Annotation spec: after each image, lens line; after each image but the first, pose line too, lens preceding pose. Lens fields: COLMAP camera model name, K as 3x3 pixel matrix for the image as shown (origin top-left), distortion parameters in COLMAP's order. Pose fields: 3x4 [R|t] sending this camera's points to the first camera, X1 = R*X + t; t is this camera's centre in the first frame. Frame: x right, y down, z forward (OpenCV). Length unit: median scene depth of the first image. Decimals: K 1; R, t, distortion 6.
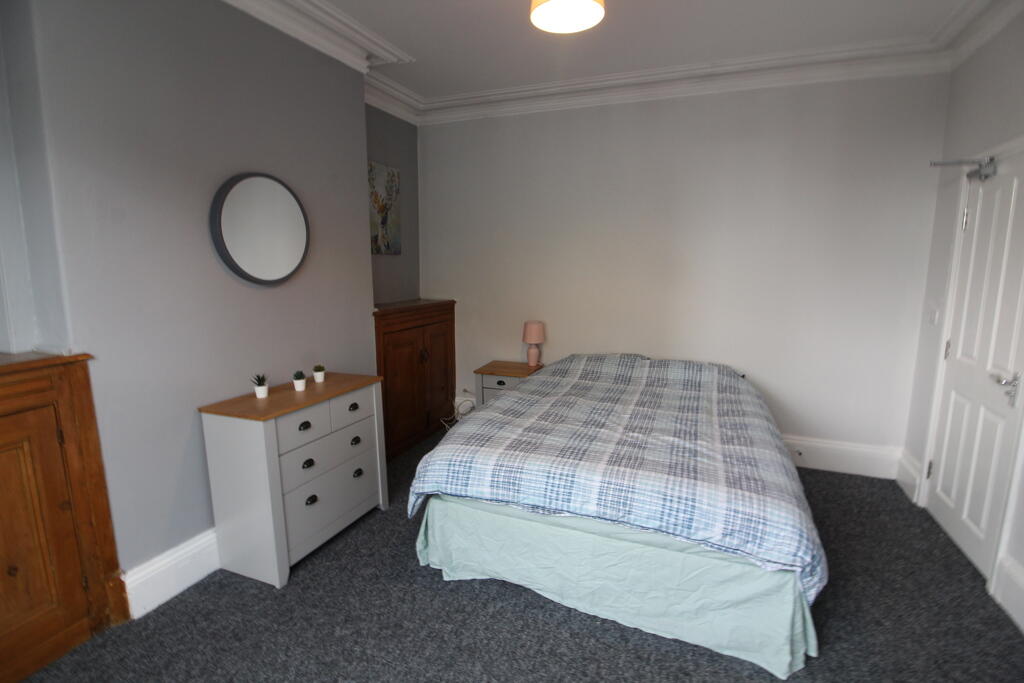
lens RADIAL K [[479.6, 0, 516.4], [0, 479.6, 345.3], [0, 0, 1]] dist [-0.004773, -0.001070]
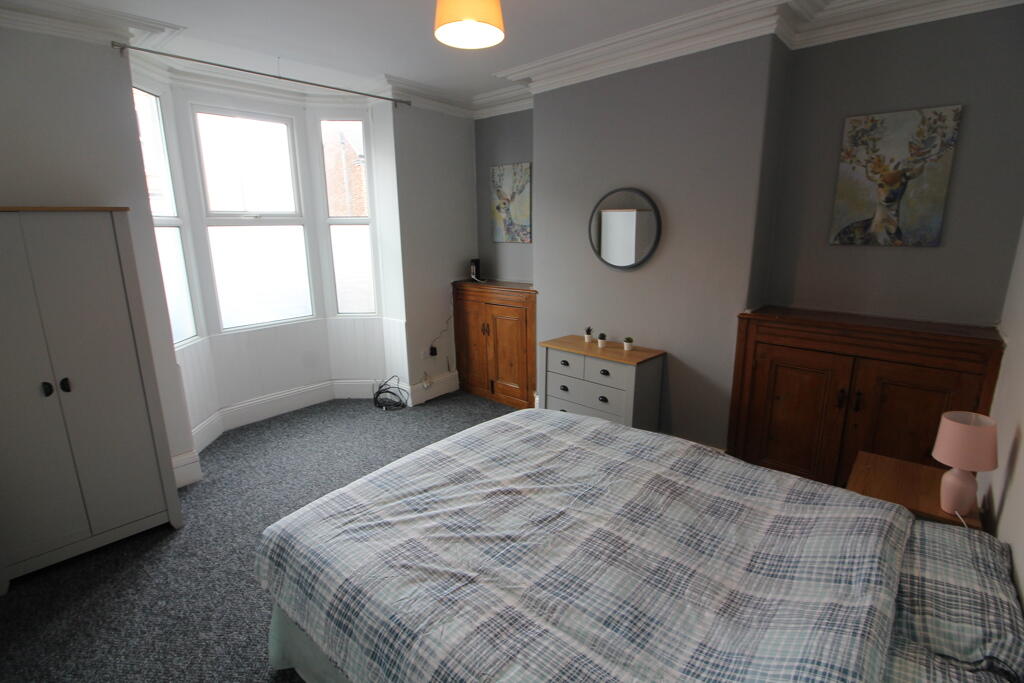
lens RADIAL K [[479.6, 0, 514.7], [0, 479.6, 336.3], [0, 0, 1]] dist [-0.004773, -0.001070]
pose [[-0.355956, 0.207914, -0.911080, 0.582387], [-0.150575, 0.949436, 0.275497, -0.182438], [0.922292, 0.235251, -0.306651, 0.779273]]
